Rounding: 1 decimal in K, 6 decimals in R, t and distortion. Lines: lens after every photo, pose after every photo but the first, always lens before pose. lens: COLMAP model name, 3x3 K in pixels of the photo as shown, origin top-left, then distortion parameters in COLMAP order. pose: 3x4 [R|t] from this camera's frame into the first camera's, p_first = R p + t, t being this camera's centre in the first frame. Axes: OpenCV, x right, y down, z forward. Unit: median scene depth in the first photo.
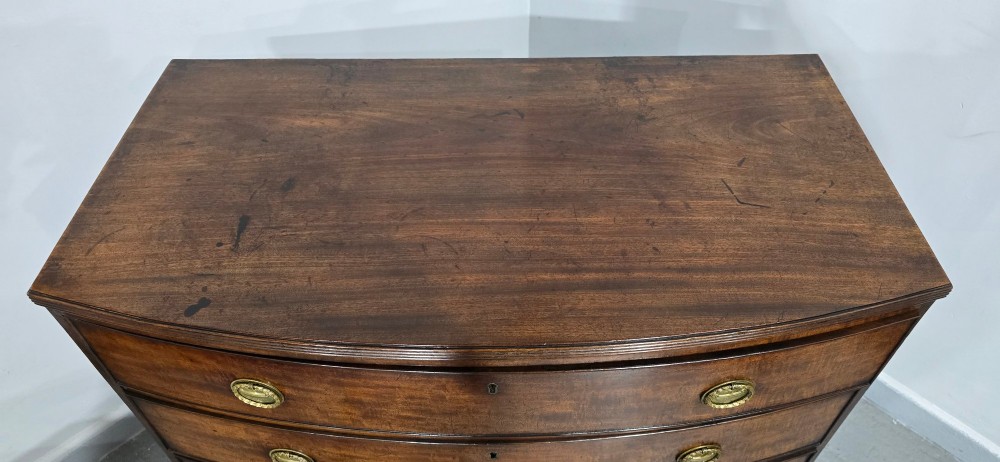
lens RADIAL K [[692.9, 0, 504.4], [0, 692.9, 230.0], [0, 0, 1]] dist [0.028717, -0.051349]
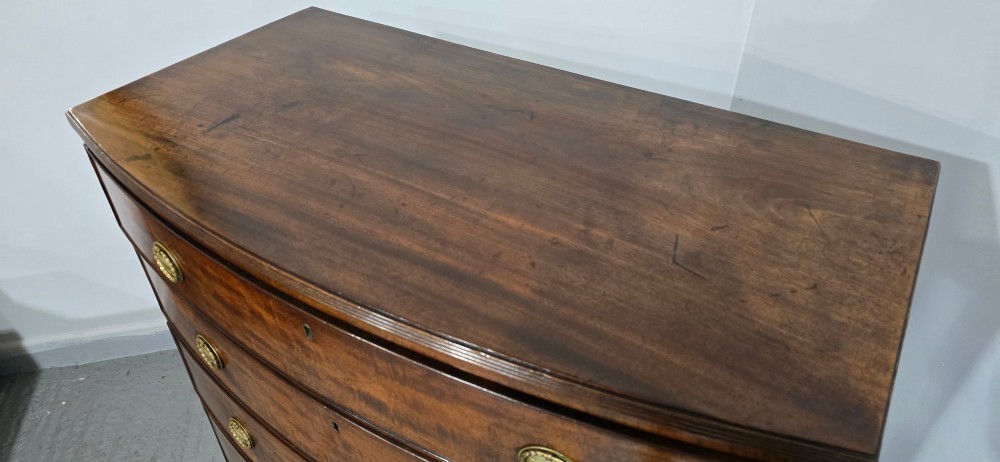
lens RADIAL K [[692.9, 0, 501.9], [0, 692.9, 231.2], [0, 0, 1]] dist [0.028717, -0.051349]
pose [[0.842027, 0.326130, -0.429685, 0.504673], [-0.381804, 0.923015, -0.047632, 0.042081], [0.381072, 0.204163, 0.901722, 0.193822]]
